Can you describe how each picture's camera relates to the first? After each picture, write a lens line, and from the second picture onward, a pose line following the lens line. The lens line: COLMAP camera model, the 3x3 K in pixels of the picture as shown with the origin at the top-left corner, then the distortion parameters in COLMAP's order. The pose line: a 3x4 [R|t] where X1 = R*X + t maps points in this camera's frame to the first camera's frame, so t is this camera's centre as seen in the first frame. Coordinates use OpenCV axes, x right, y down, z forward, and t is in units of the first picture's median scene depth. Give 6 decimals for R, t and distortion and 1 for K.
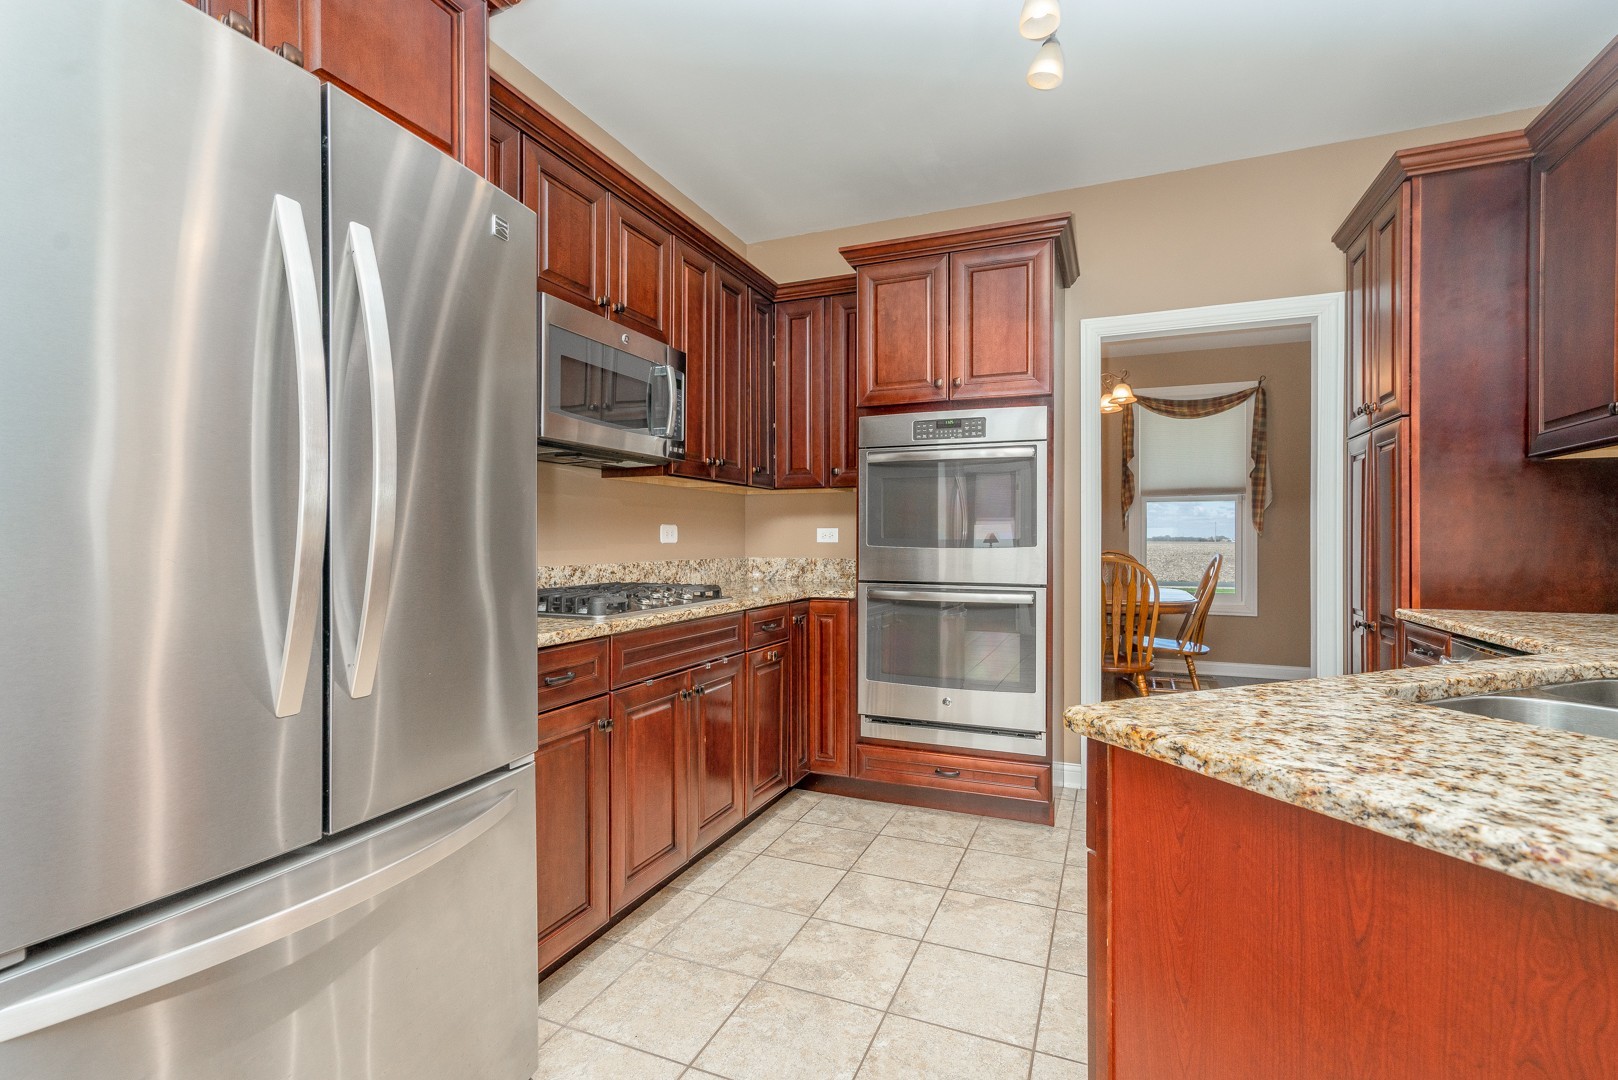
lens RADIAL K [[733.1, 0, 811.0], [0, 733.1, 536.5], [0, 0, 1]] dist [-0.003547, 0.005082]
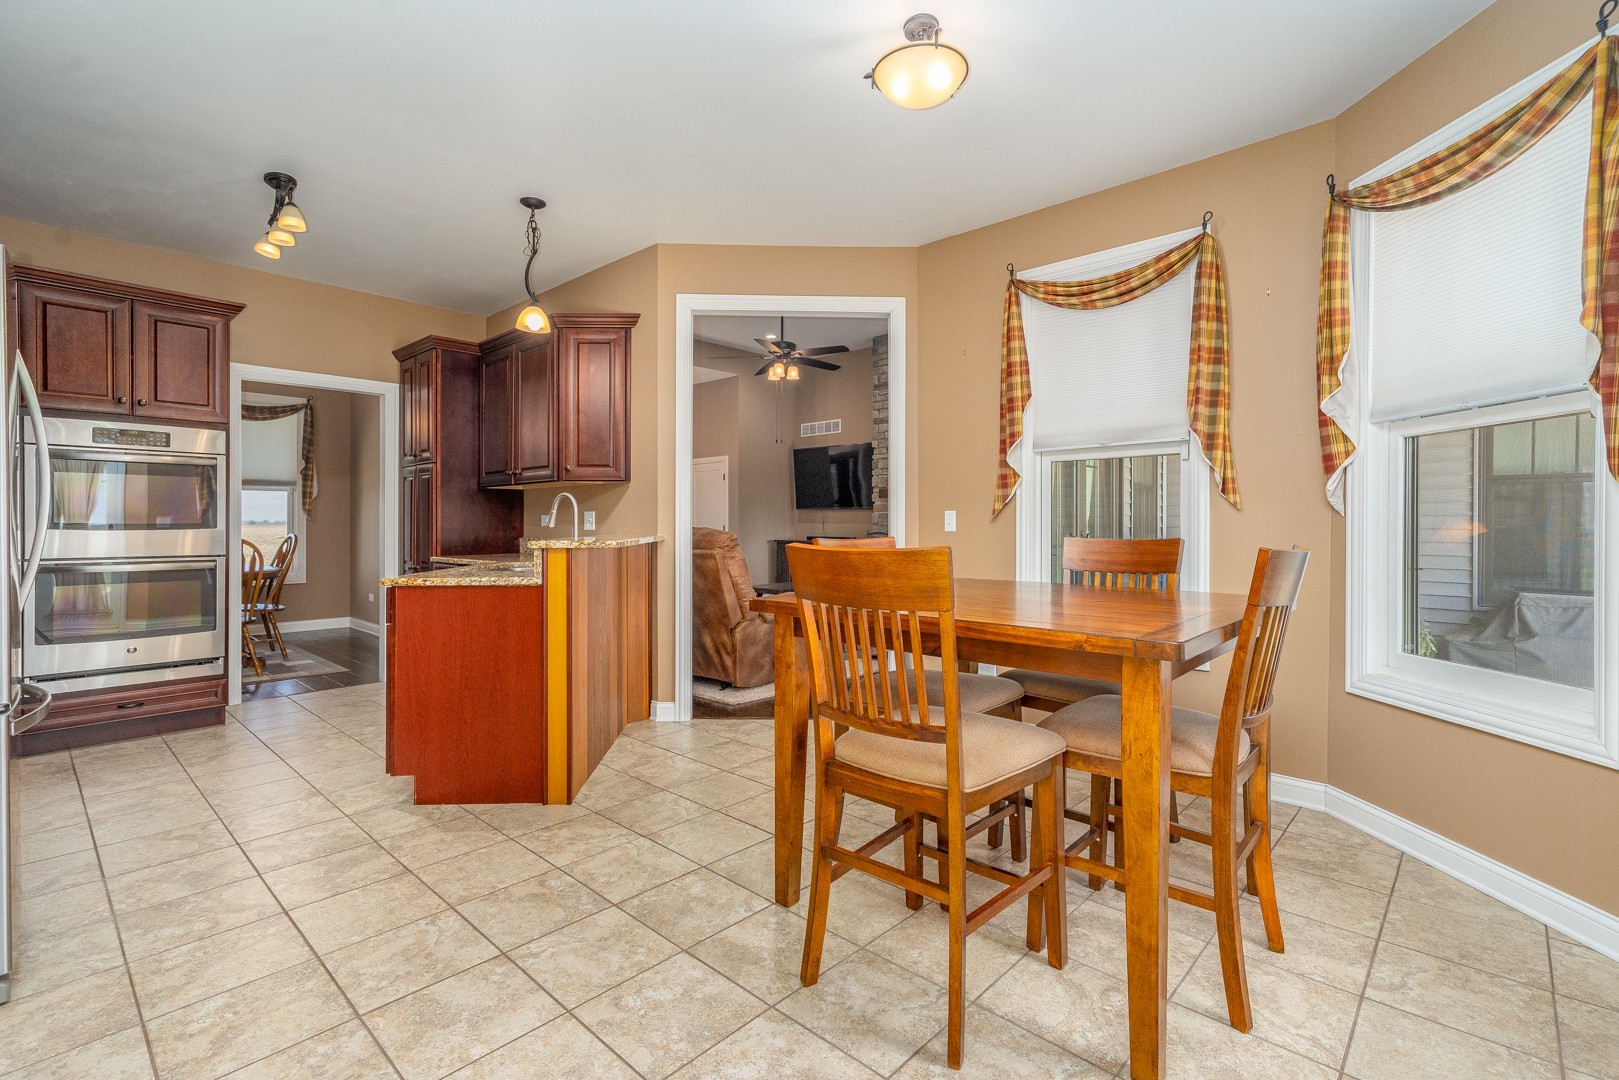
lens RADIAL K [[733.6, 0, 811.5], [0, 733.6, 536.5], [0, 0, 1]] dist [-0.003547, 0.005082]
pose [[0.342109, -0.017827, 0.939491, -0.612160], [-0.004587, 0.999776, 0.020641, -0.004816], [-0.939649, -0.011371, 0.341951, -0.558623]]
